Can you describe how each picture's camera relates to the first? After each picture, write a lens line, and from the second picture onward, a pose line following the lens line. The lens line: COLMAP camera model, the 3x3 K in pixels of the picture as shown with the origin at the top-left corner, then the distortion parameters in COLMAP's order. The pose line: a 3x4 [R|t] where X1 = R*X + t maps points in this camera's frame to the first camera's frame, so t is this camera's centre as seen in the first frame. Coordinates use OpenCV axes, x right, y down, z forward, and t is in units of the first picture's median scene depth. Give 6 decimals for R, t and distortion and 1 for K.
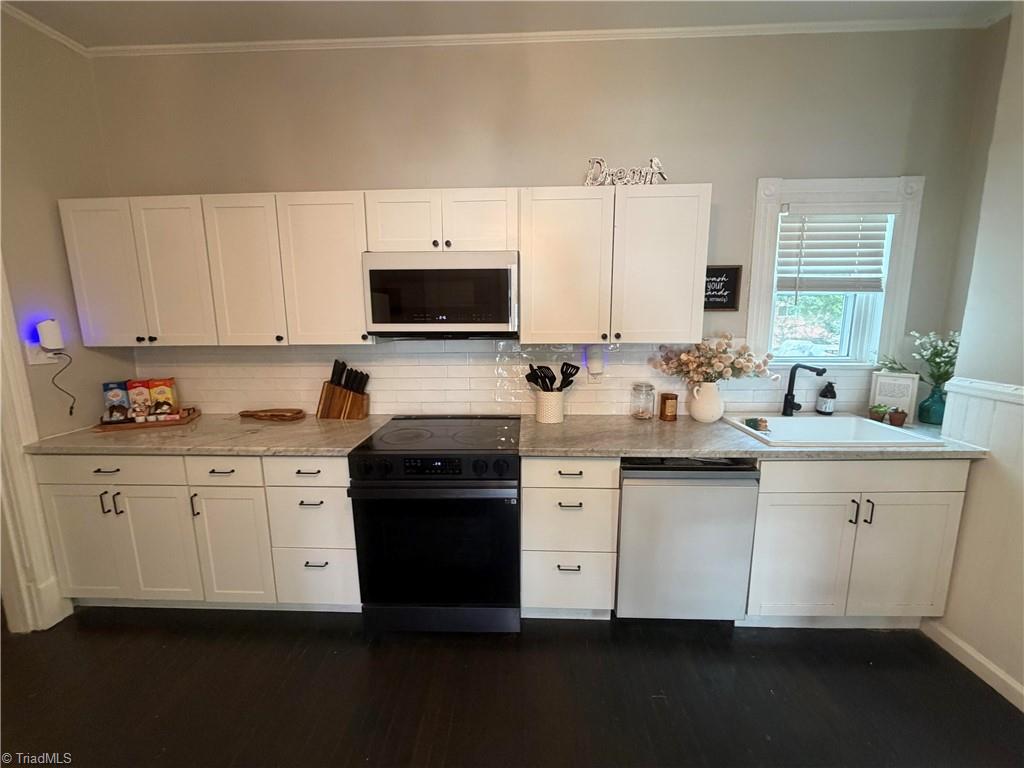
lens RADIAL K [[405.2, 0, 511.0], [0, 405.2, 382.7], [0, 0, 1]] dist [-0.002680, 0.000254]
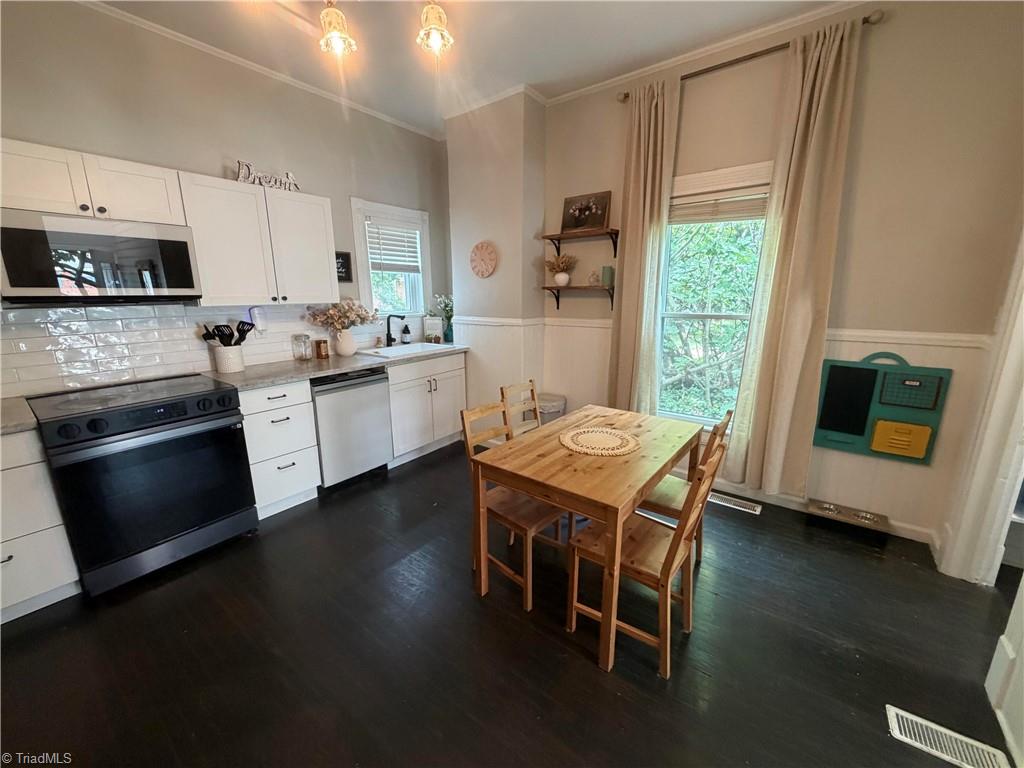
lens RADIAL K [[405.2, 0, 510.4], [0, 405.2, 383.5], [0, 0, 1]] dist [-0.002680, 0.000254]
pose [[0.565885, -0.179890, 0.804620, -0.433489], [0.129230, 0.983197, 0.128929, 0.085529], [-0.814293, 0.031022, 0.579624, -0.394998]]
